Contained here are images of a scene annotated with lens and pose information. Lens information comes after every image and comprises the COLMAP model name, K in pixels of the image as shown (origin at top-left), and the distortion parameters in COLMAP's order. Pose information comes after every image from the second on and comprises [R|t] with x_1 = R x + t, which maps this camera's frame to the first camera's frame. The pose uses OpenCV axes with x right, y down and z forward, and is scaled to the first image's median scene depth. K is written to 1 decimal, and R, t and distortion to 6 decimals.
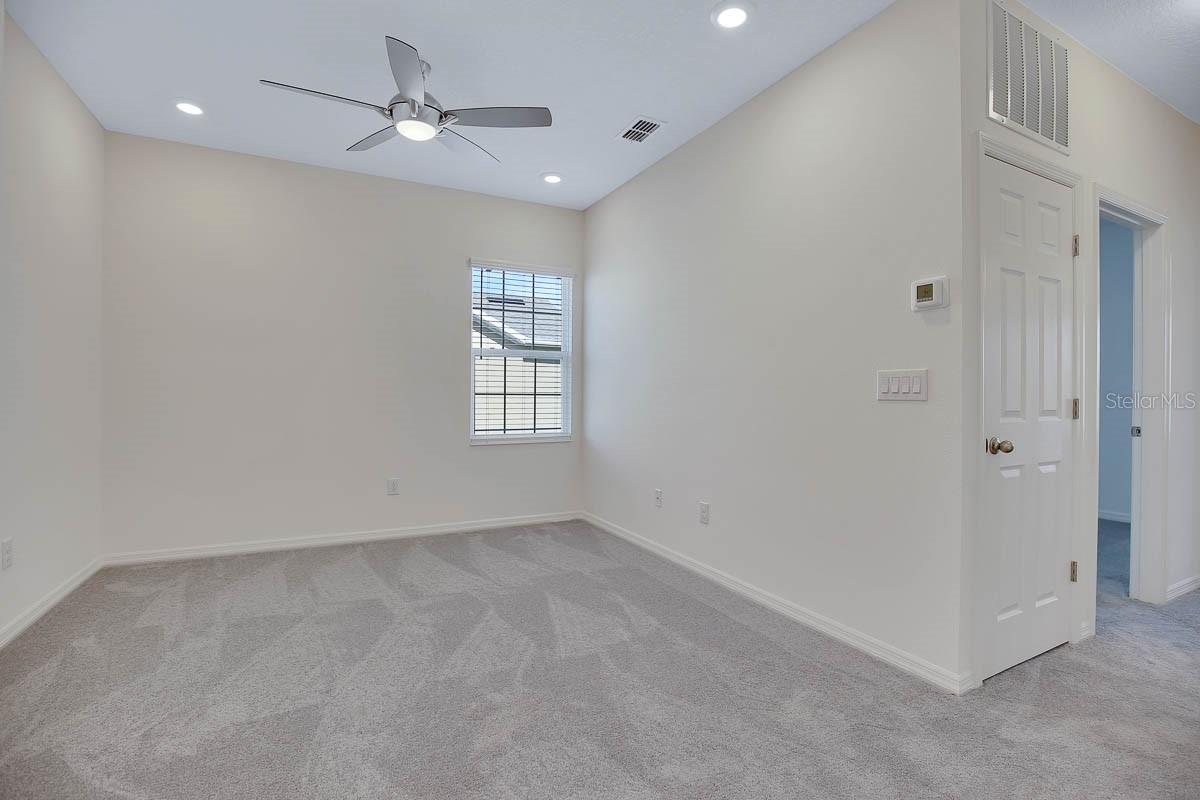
lens RADIAL K [[537.2, 0, 604.7], [0, 537.2, 404.1], [0, 0, 1]] dist [-0.031651, 0.000382]
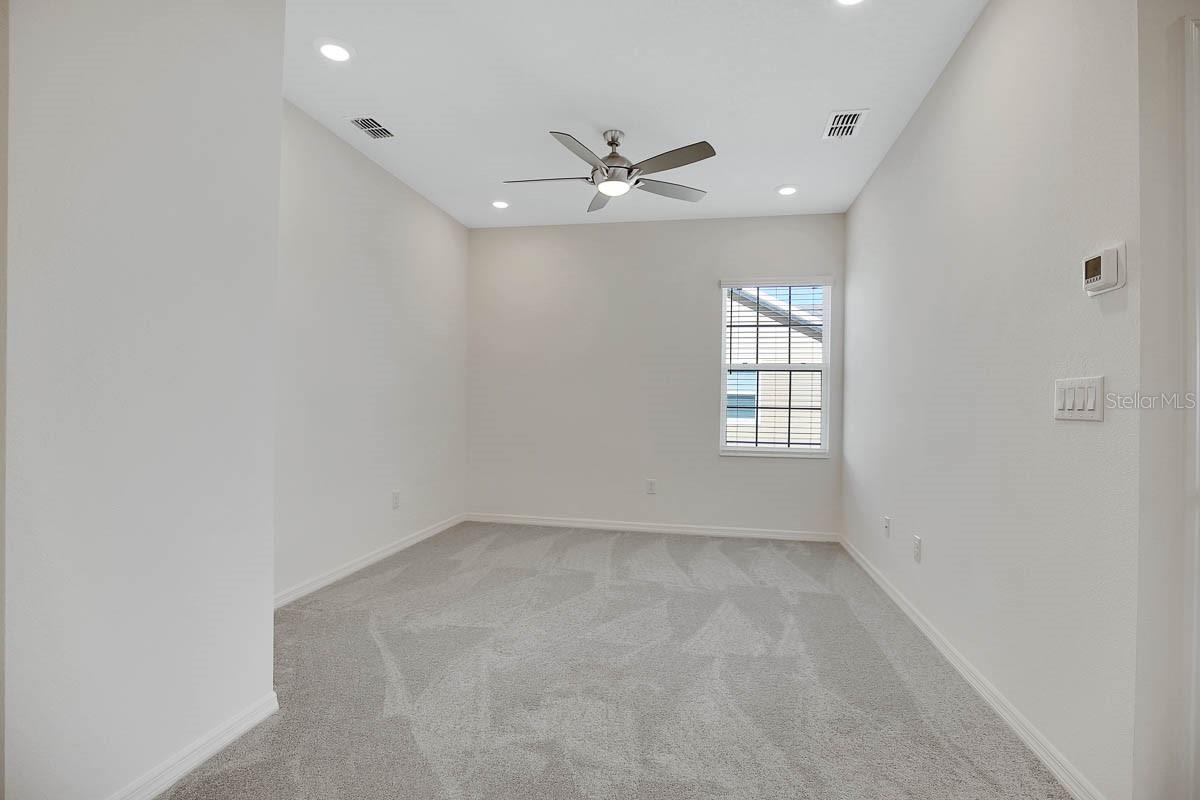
lens RADIAL K [[530.6, 0, 602.1], [0, 530.6, 412.0], [0, 0, 1]] dist [-0.034342, 0.000316]
pose [[0.793241, 0.013307, -0.608762, 0.286062], [-0.019329, 0.999808, -0.003331, -0.001920], [0.608601, 0.014409, 0.793346, 0.030492]]
